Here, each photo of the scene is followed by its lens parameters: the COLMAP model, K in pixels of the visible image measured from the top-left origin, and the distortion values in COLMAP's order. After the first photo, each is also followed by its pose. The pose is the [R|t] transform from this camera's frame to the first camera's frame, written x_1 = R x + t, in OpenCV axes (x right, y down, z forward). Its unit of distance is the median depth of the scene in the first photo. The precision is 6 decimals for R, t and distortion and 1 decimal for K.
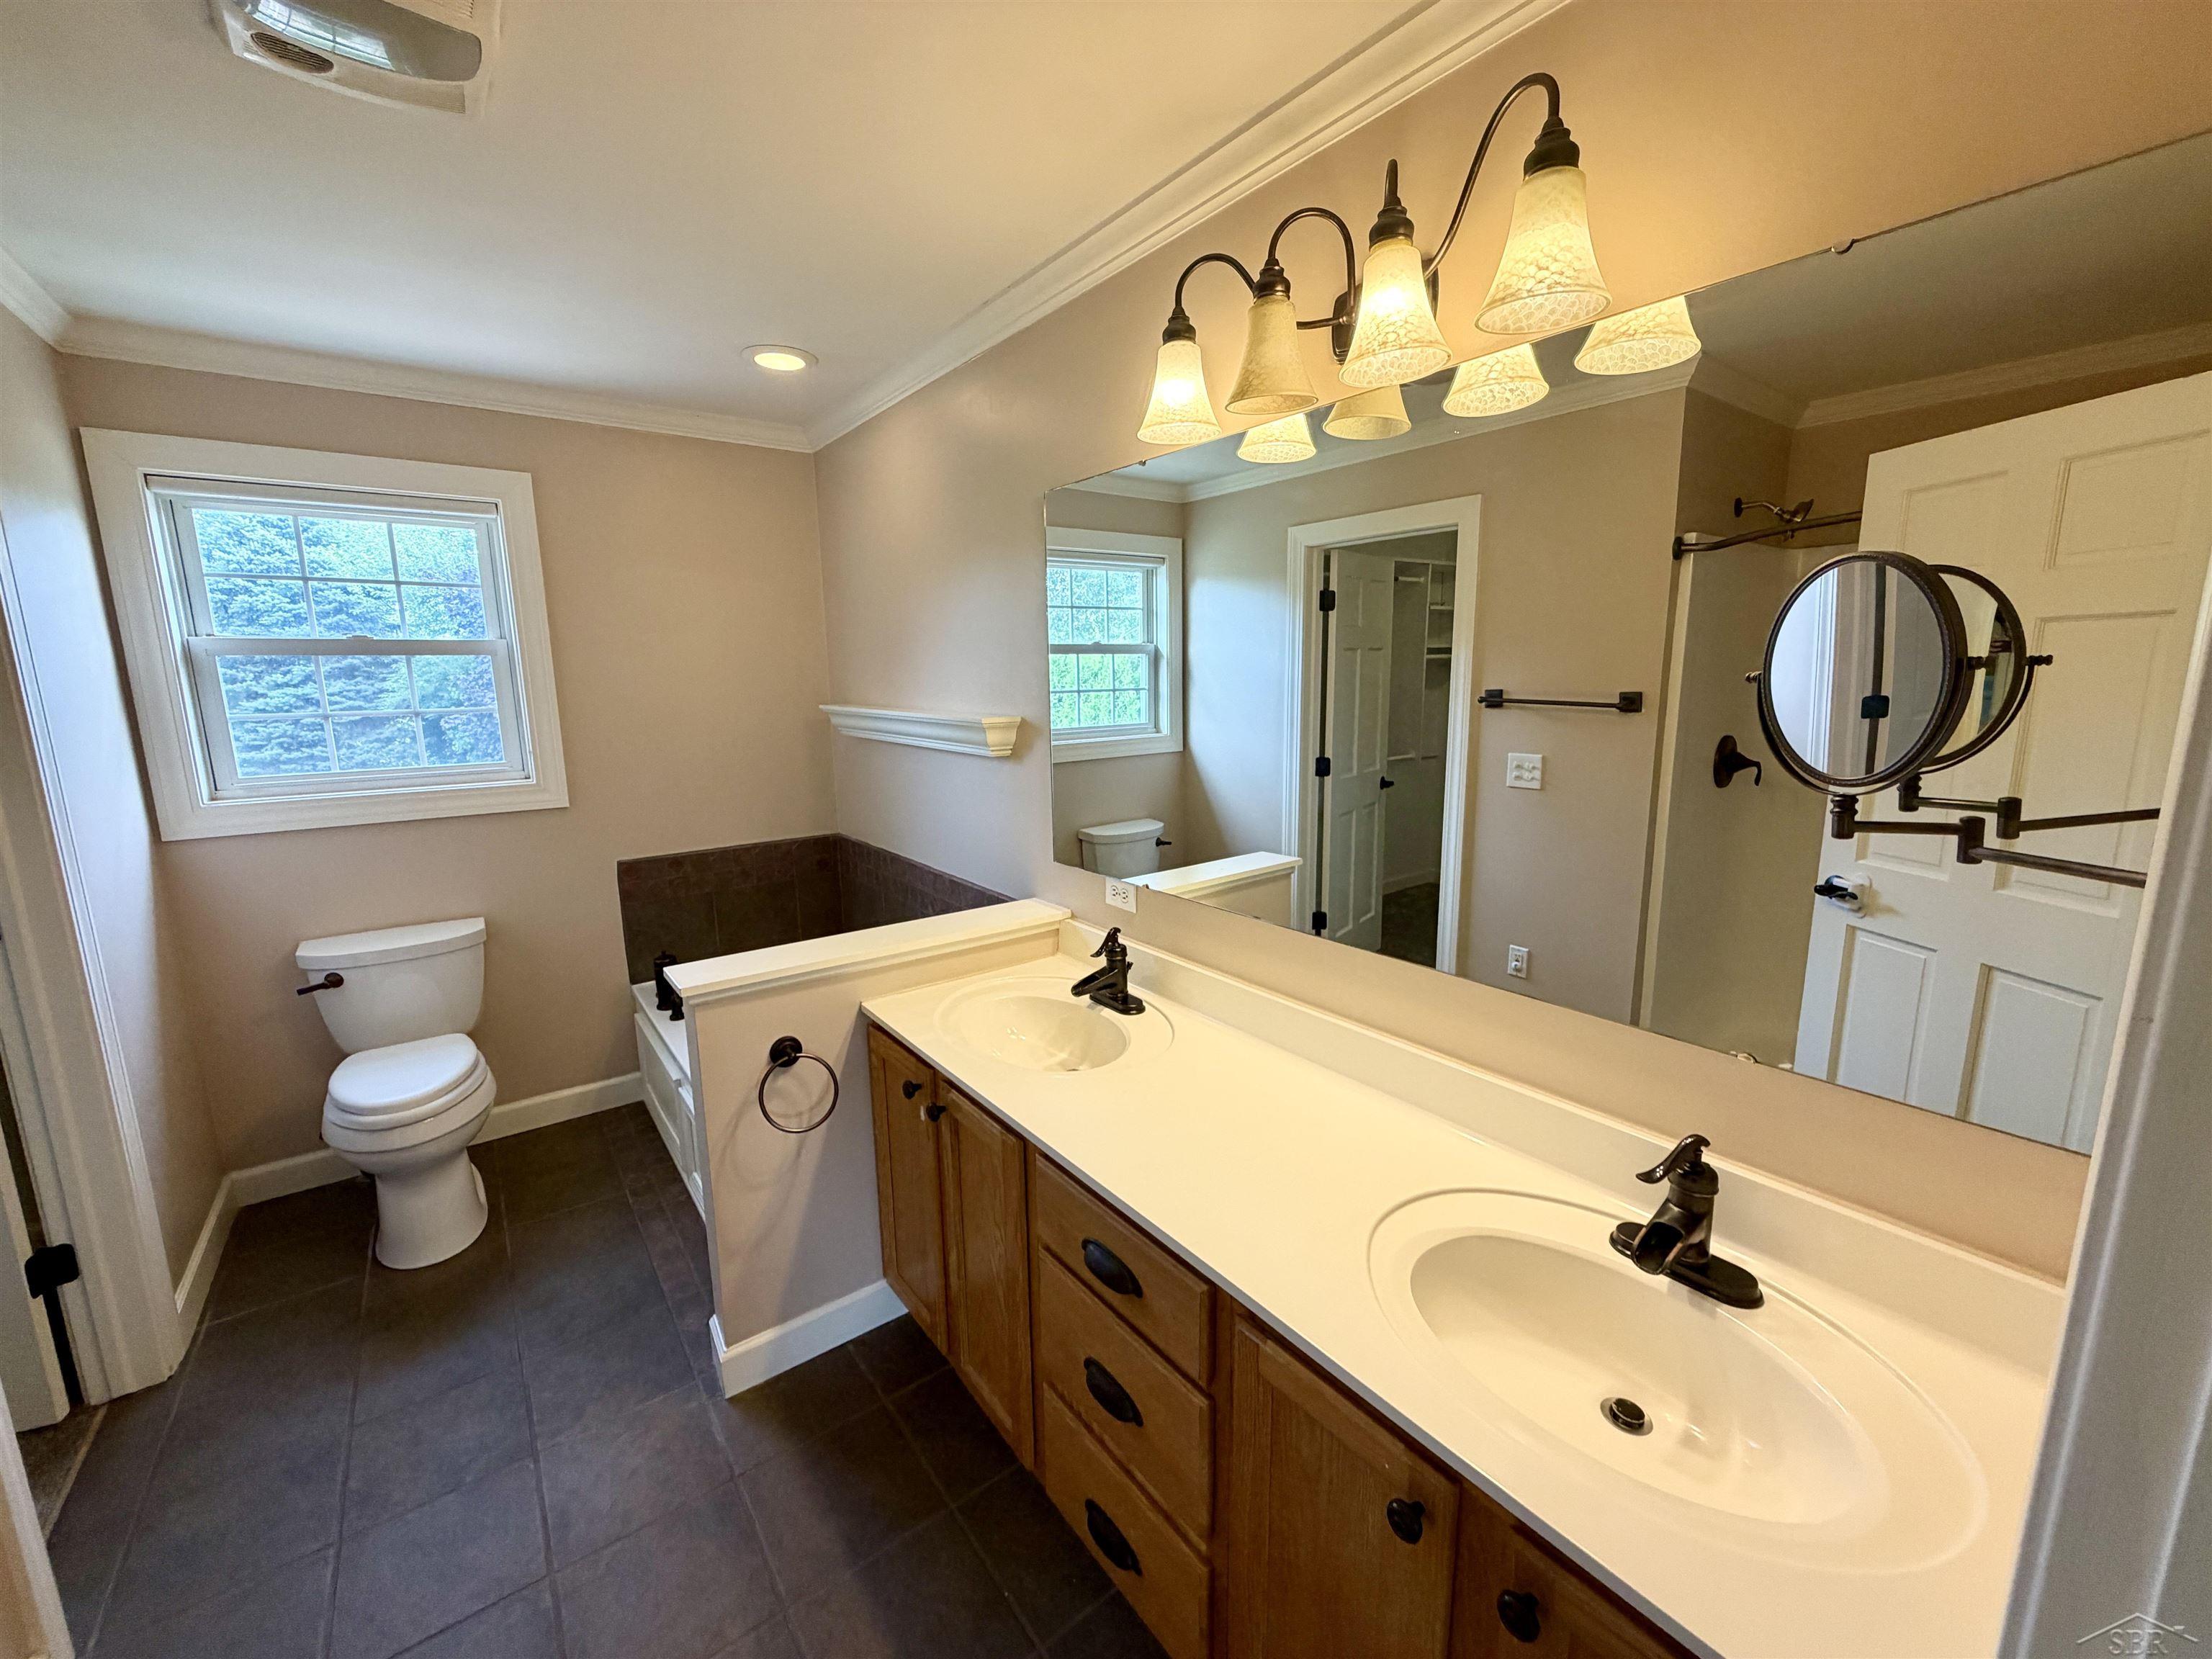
lens RADIAL K [[879.5, 0, 1110.1], [0, 879.5, 827.7], [0, 0, 1]] dist [0.001097, -0.000826]
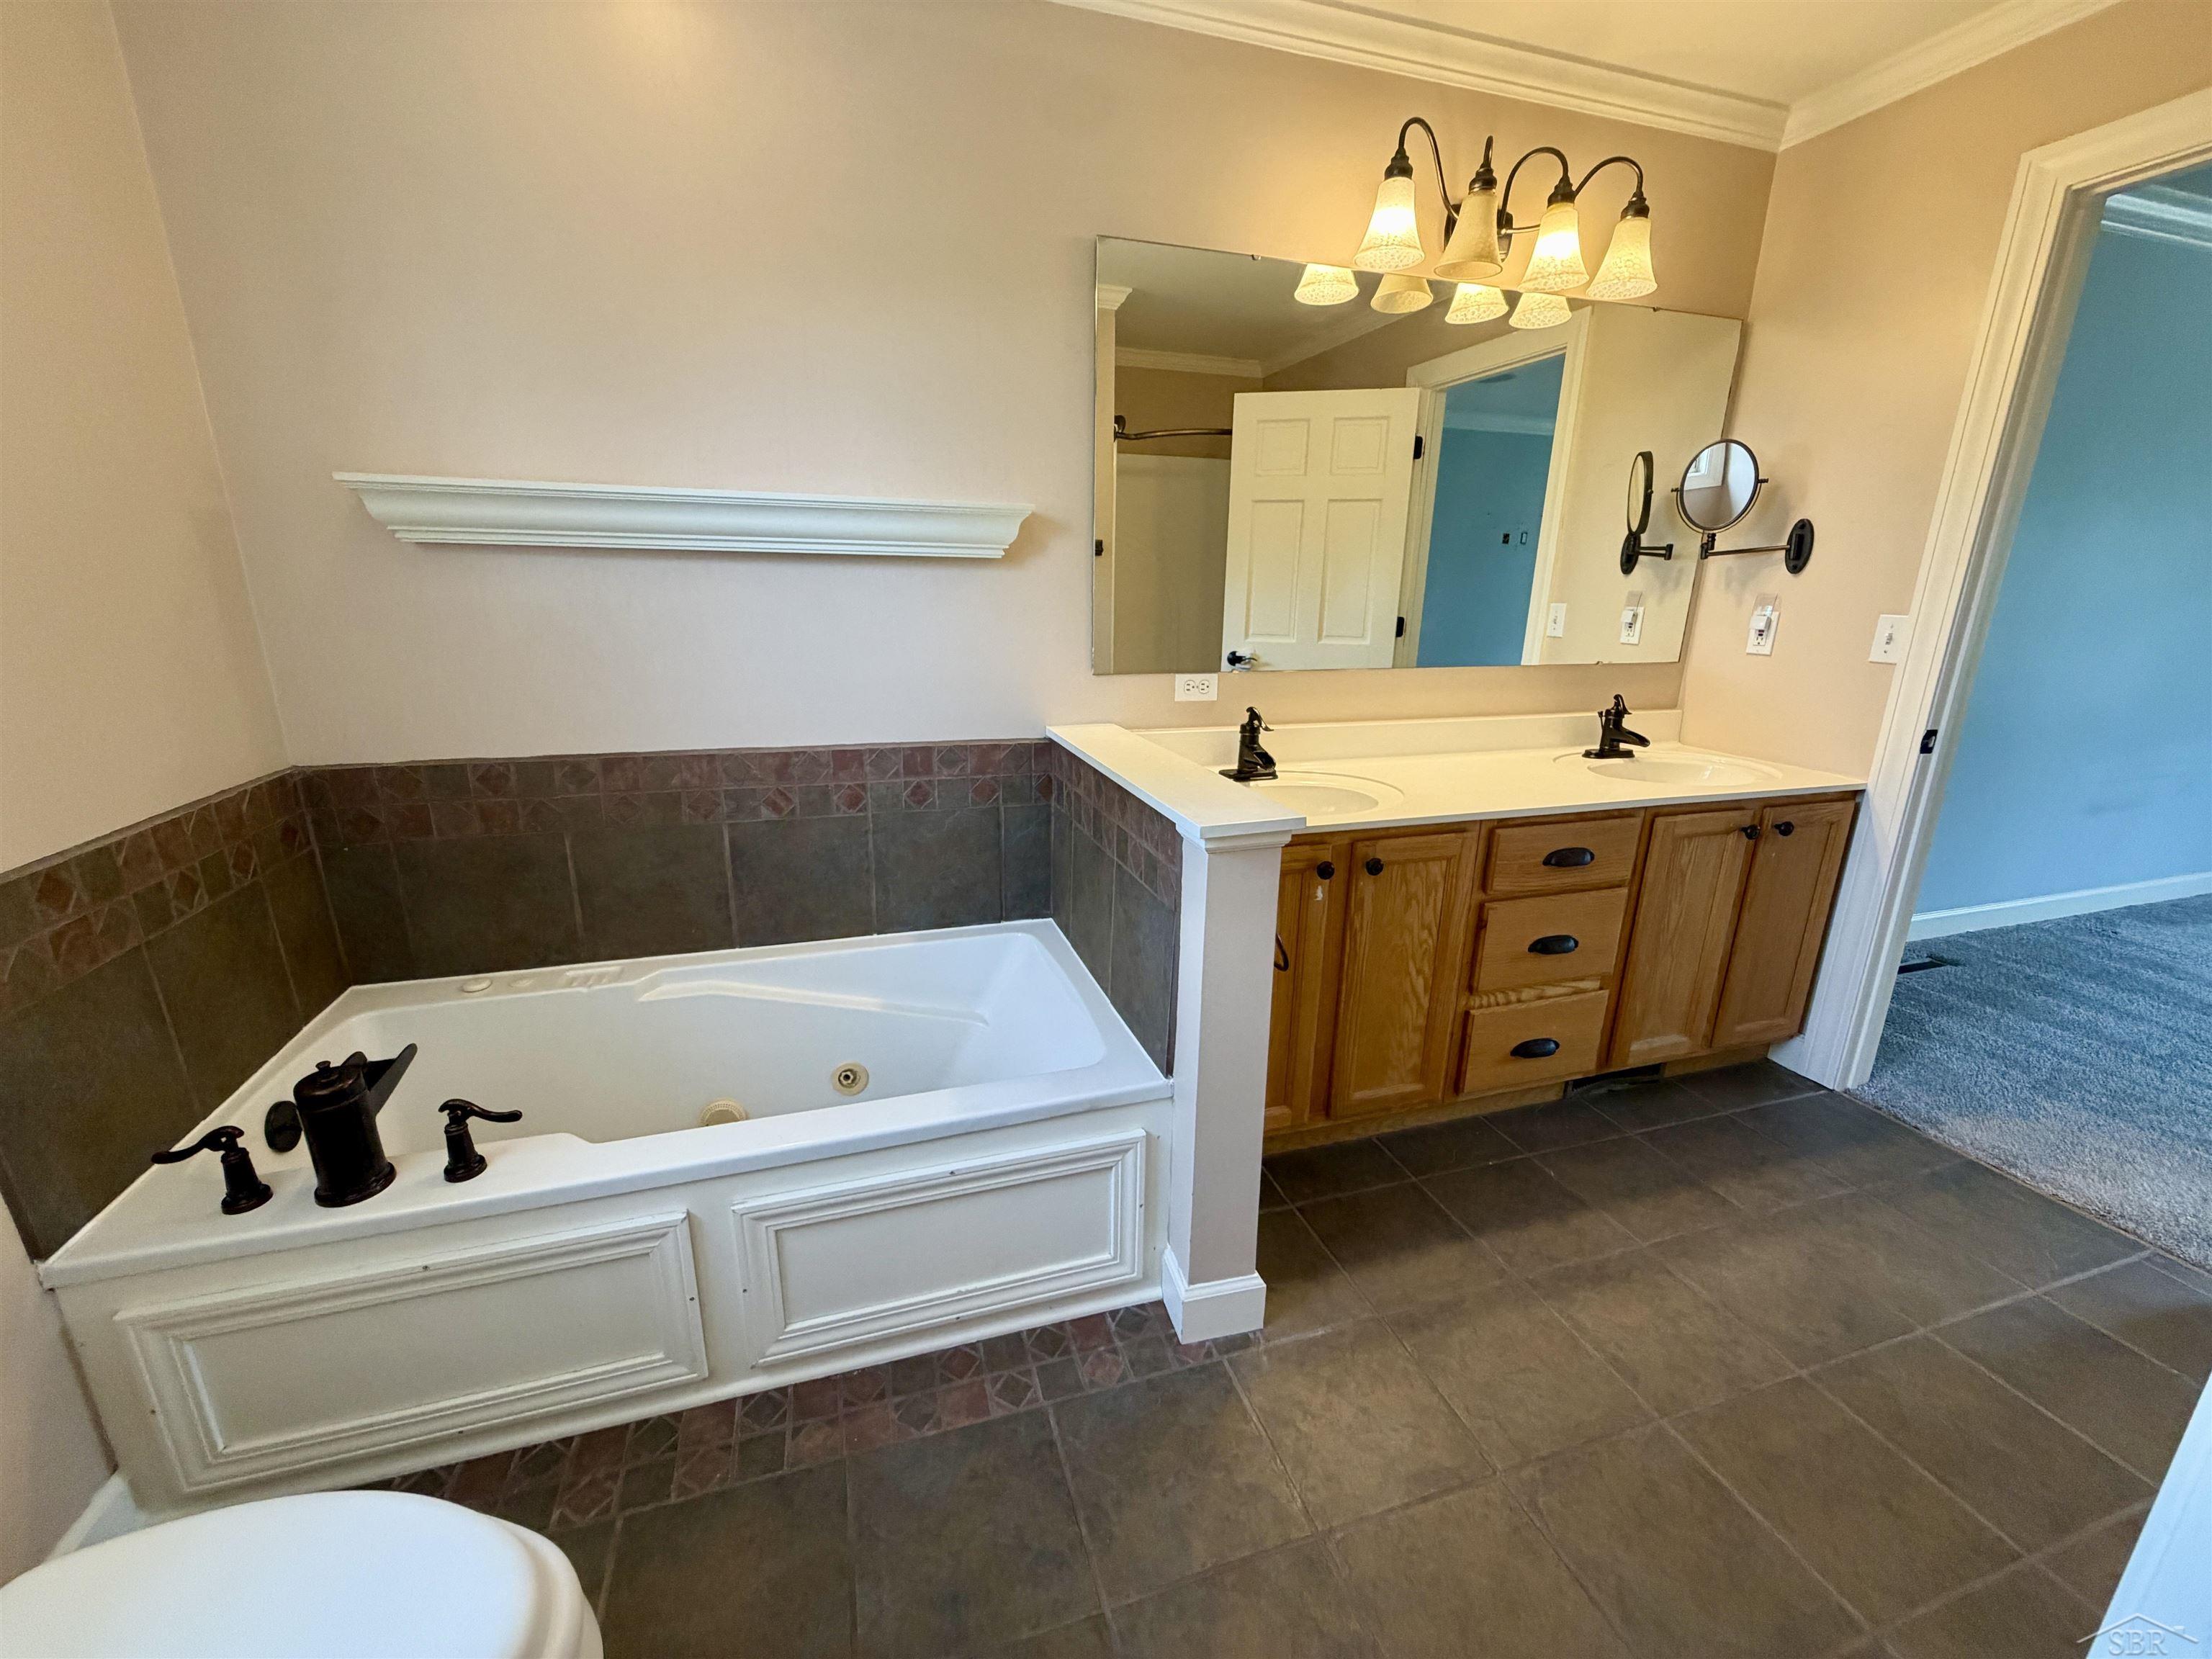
lens RADIAL K [[879.5, 0, 1096.9], [0, 879.5, 824.0], [0, 0, 1]] dist [0.001097, -0.000826]
pose [[0.346563, -0.231469, 0.909020, -1.182982], [0.148851, 0.970368, 0.190341, 0.019687], [-0.926141, 0.069344, 0.370748, 0.849356]]
